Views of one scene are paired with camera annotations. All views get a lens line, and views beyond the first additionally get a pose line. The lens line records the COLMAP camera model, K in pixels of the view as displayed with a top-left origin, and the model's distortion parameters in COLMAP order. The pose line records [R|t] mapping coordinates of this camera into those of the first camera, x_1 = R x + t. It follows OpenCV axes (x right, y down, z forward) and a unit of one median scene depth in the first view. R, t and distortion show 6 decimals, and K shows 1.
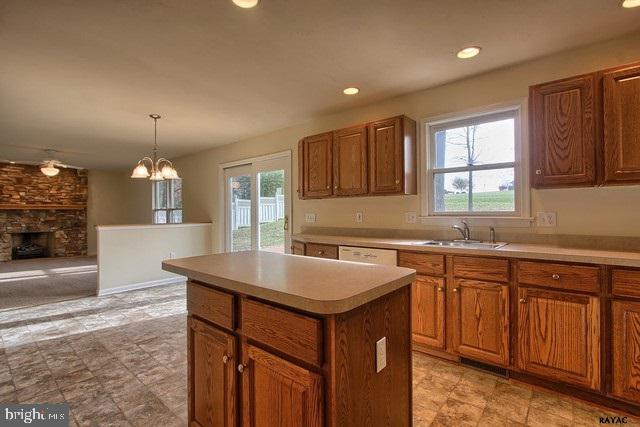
lens RADIAL K [[303.2, 0, 300.7], [0, 303.2, 213.2], [0, 0, 1]] dist [-0.014972, 0.001349]
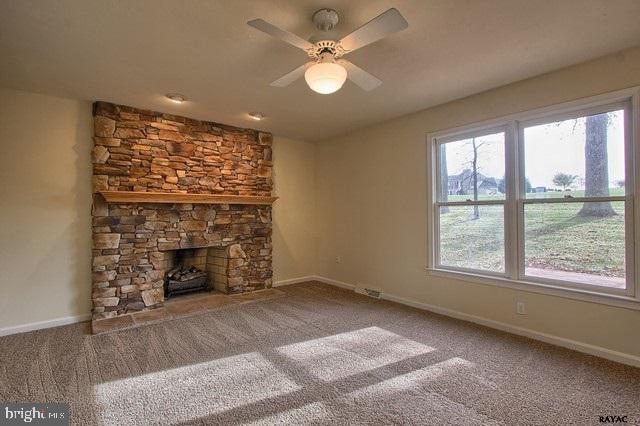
lens RADIAL K [[303.2, 0, 302.8], [0, 303.2, 211.6], [0, 0, 1]] dist [-0.014972, 0.001349]
pose [[0.984220, 0.003422, -0.176917, -0.599745], [-0.004449, 0.999975, -0.005409, 0.002821], [0.176894, 0.006111, 0.984211, 0.497948]]
